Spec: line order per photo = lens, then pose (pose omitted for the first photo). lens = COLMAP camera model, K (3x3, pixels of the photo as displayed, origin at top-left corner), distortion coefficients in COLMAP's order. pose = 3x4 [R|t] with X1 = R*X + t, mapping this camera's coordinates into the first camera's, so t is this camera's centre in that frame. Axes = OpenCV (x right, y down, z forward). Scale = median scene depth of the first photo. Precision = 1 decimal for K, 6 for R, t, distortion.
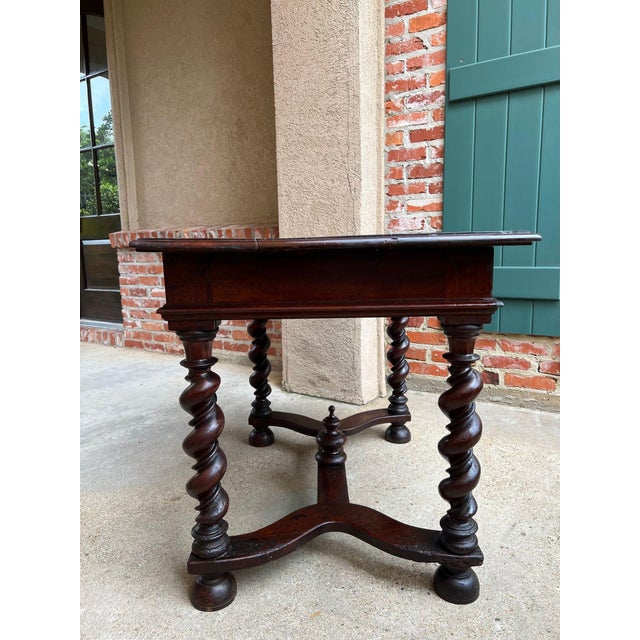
lens RADIAL K [[482.4, 0, 326.2], [0, 482.4, 323.2], [0, 0, 1]] dist [0.047846, -0.059844]
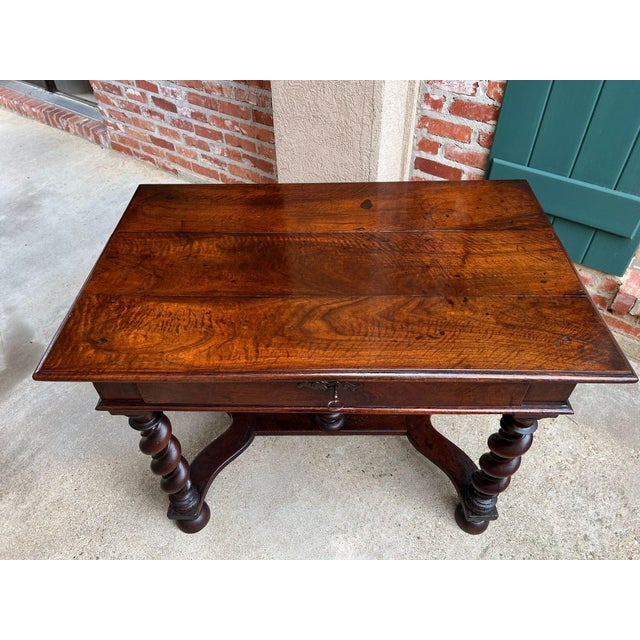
lens RADIAL K [[482.4, 0, 317.4], [0, 482.4, 316.3], [0, 0, 1]] dist [0.047846, -0.059844]
pose [[0.996803, 0.052397, -0.060325, 0.033584], [-0.007521, 0.813150, 0.582006, -0.345641], [0.079548, -0.579691, 0.810944, 0.231663]]
